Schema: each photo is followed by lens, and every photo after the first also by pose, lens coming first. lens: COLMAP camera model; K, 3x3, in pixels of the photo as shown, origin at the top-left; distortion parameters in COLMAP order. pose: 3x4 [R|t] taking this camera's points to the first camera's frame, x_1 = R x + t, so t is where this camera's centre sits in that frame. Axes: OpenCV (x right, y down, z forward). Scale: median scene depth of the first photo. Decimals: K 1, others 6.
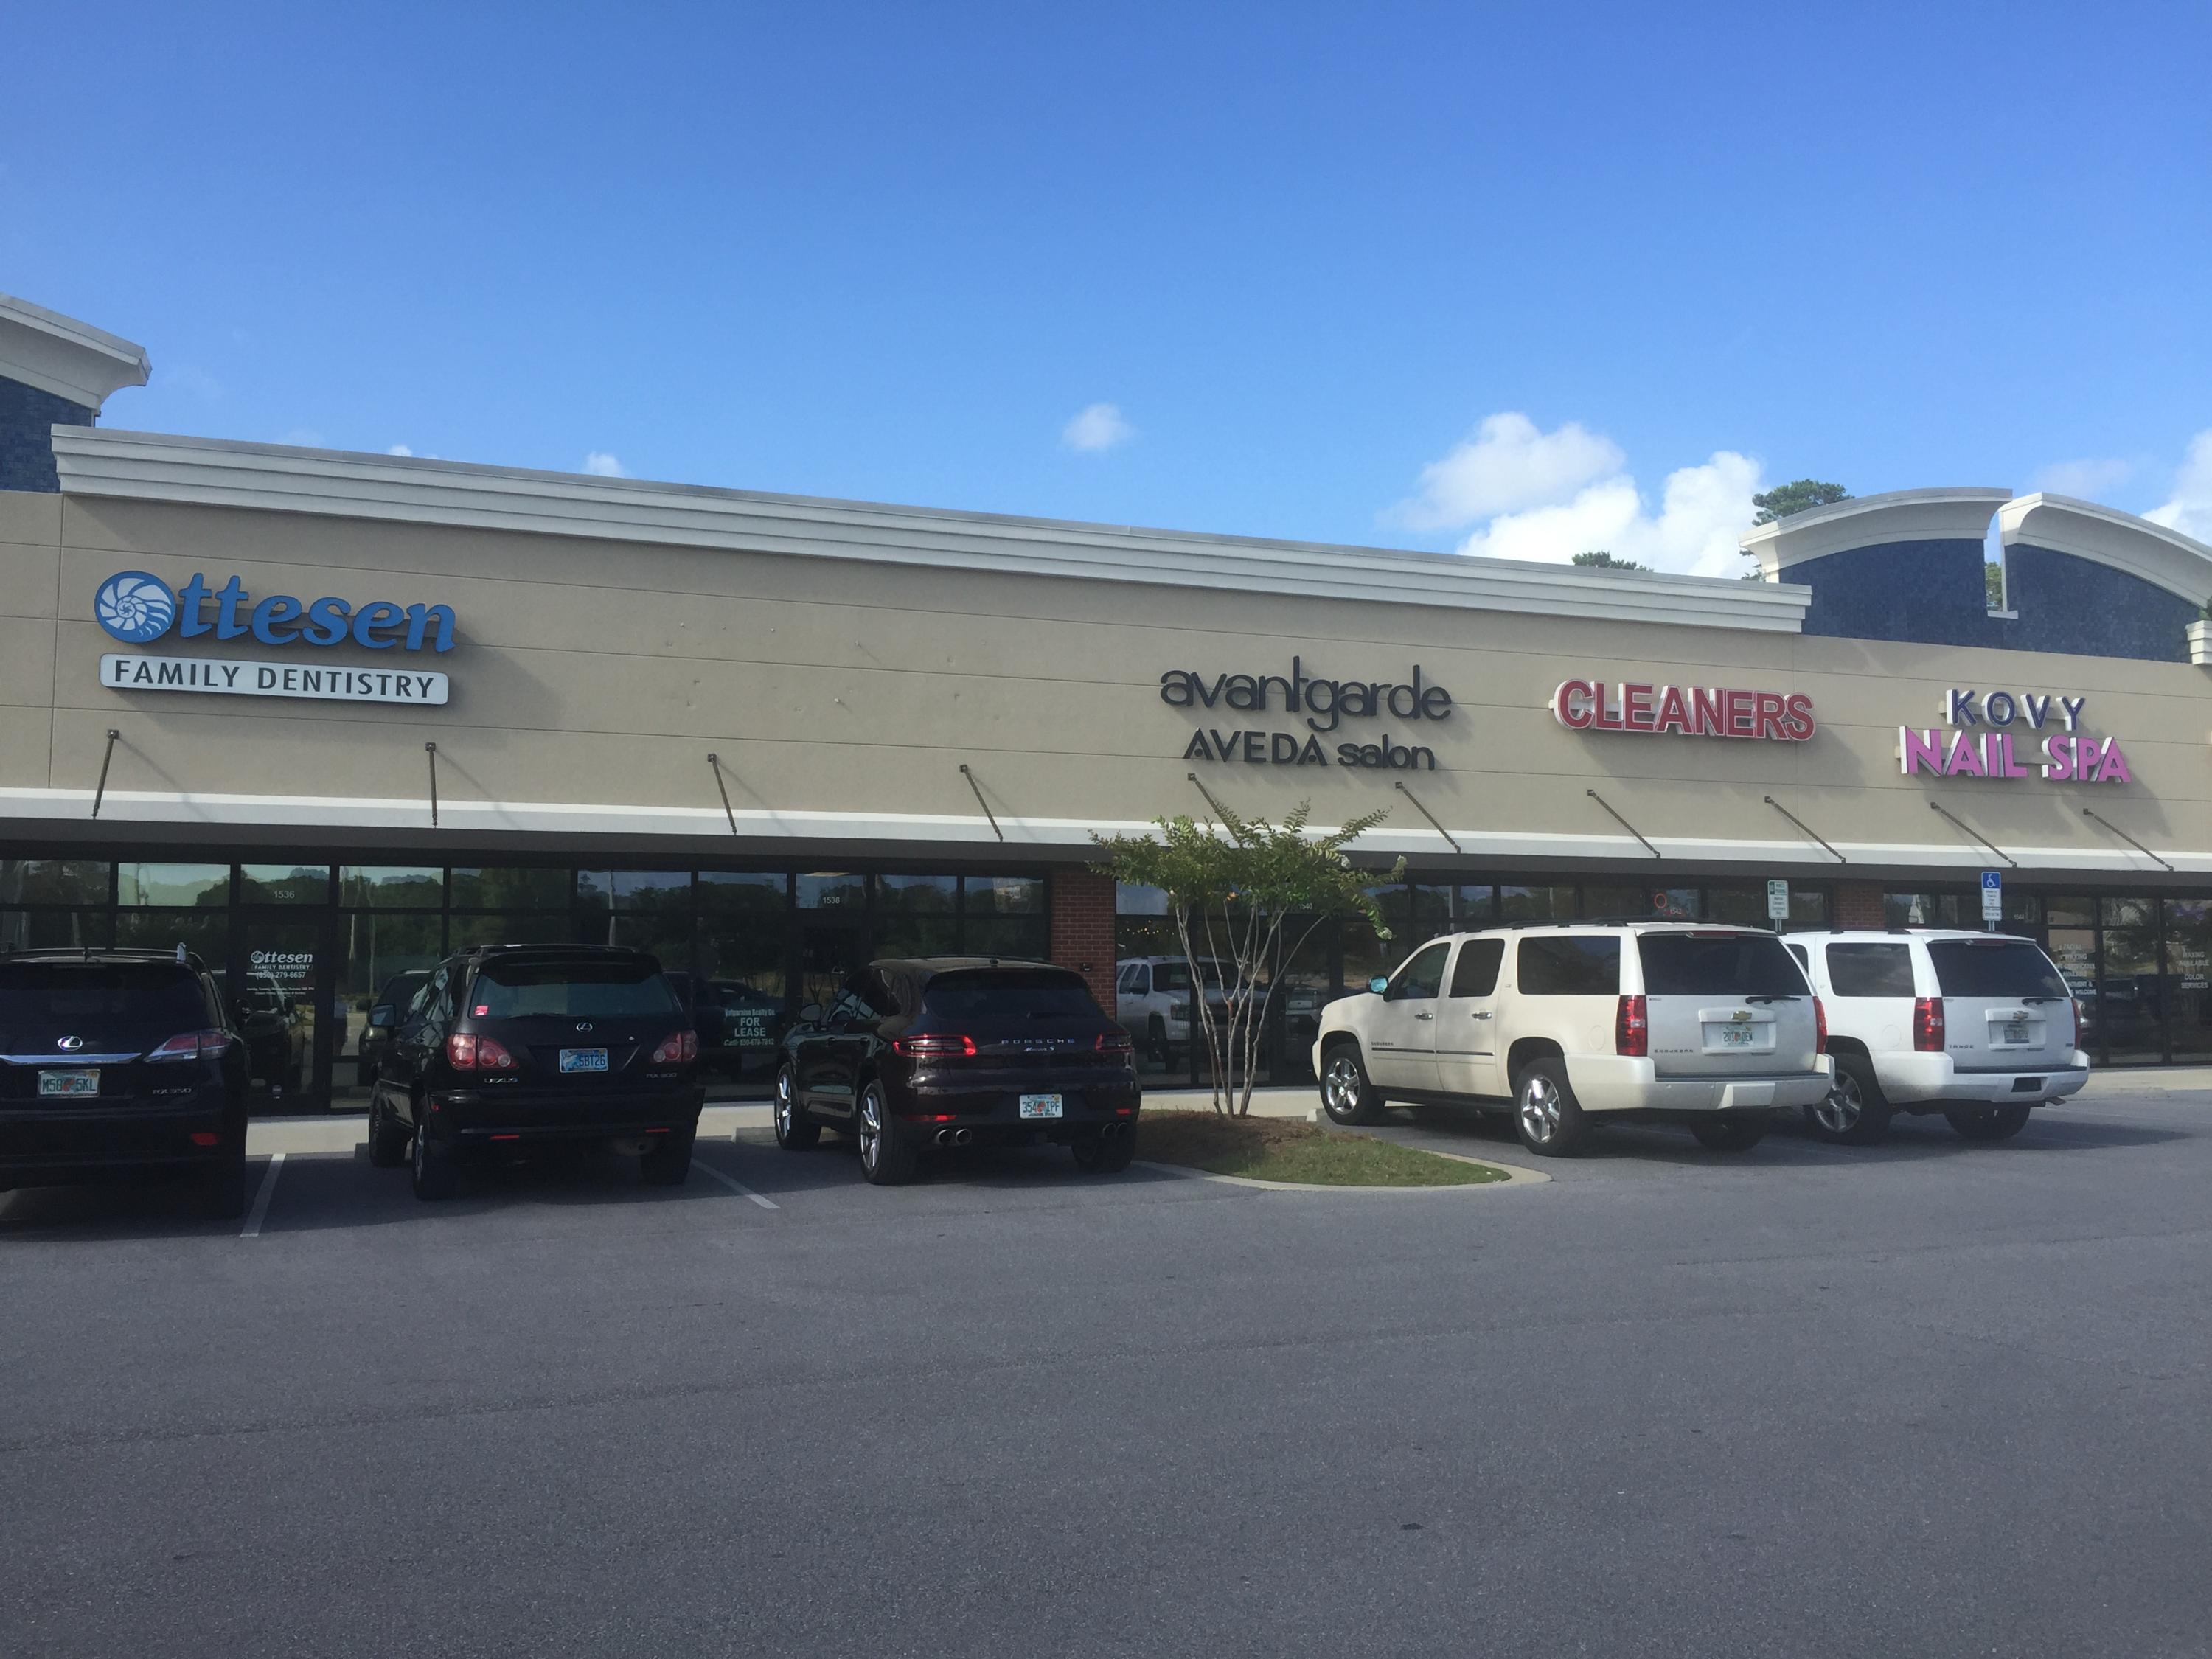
lens RADIAL K [[1798.3, 0, 1106.0], [0, 1798.3, 829.5], [0, 0, 1]] dist [0.011567, -0.005016]
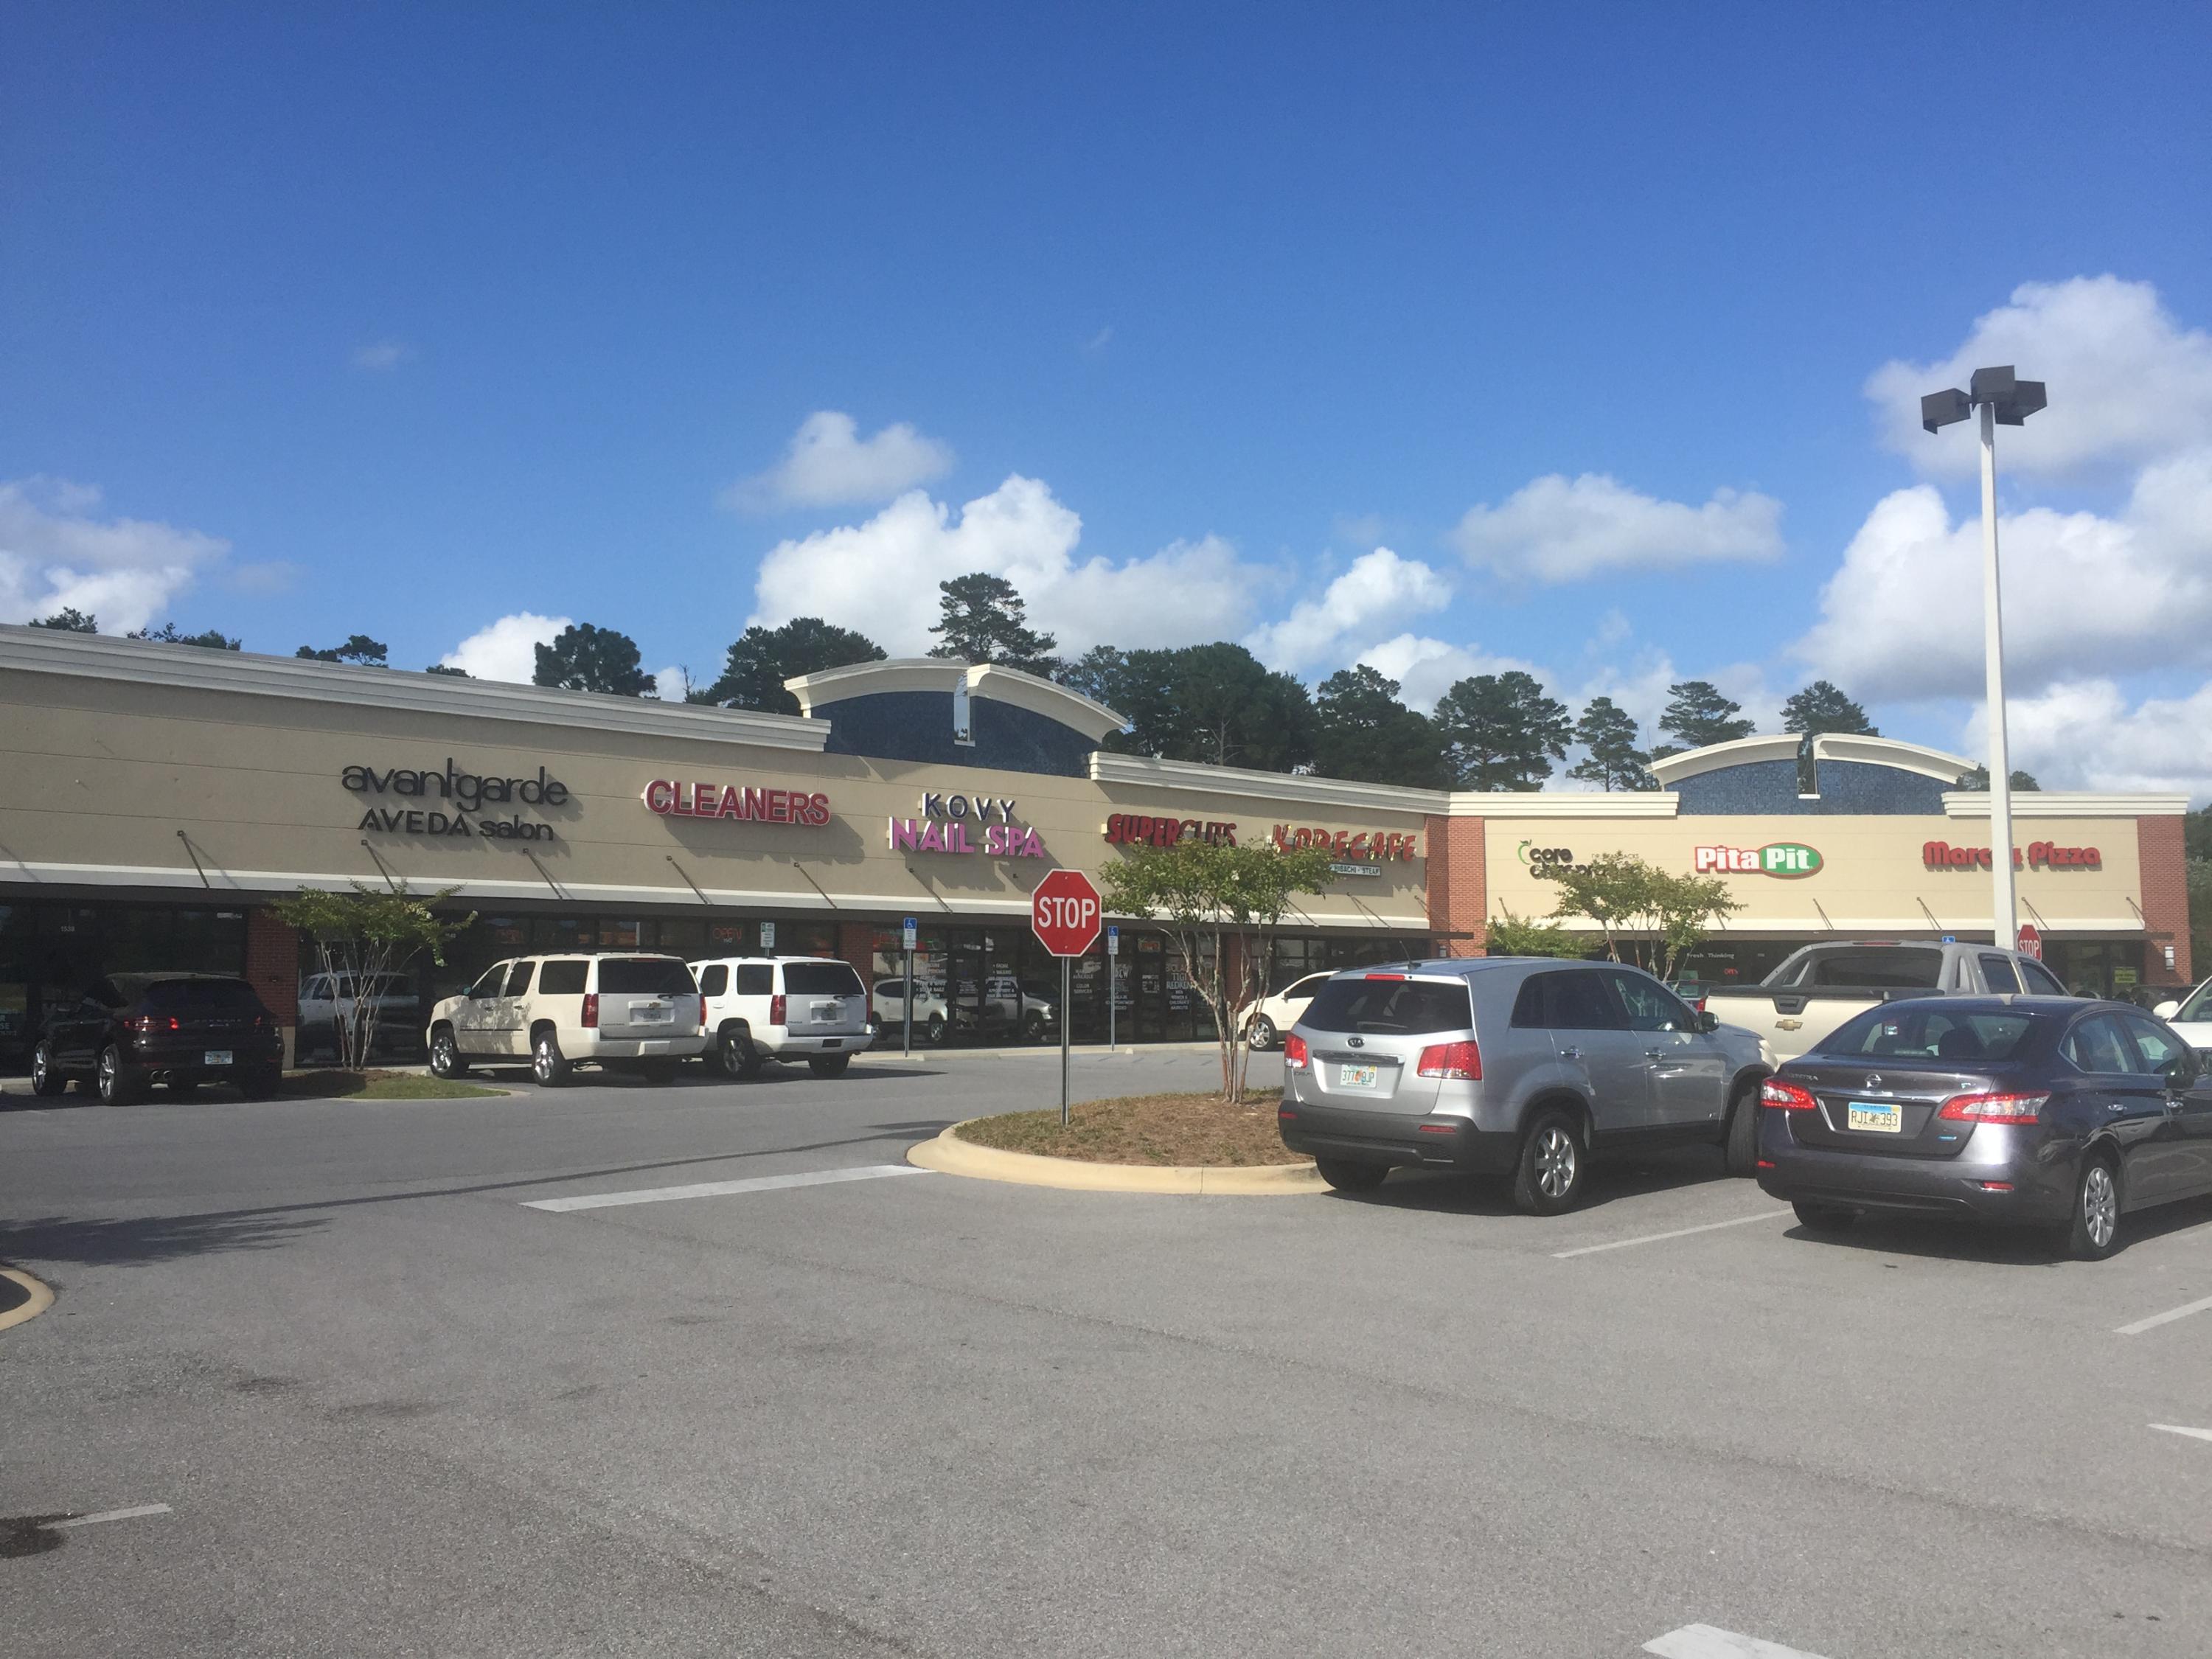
lens RADIAL K [[1798.3, 0, 1106.0], [0, 1798.3, 829.5], [0, 0, 1]] dist [0.011567, -0.005016]
pose [[0.923608, 0.031962, 0.382004, 0.044840], [-0.029022, 0.999488, -0.013459, -0.037319], [-0.382239, 0.001345, 0.924063, -0.511807]]
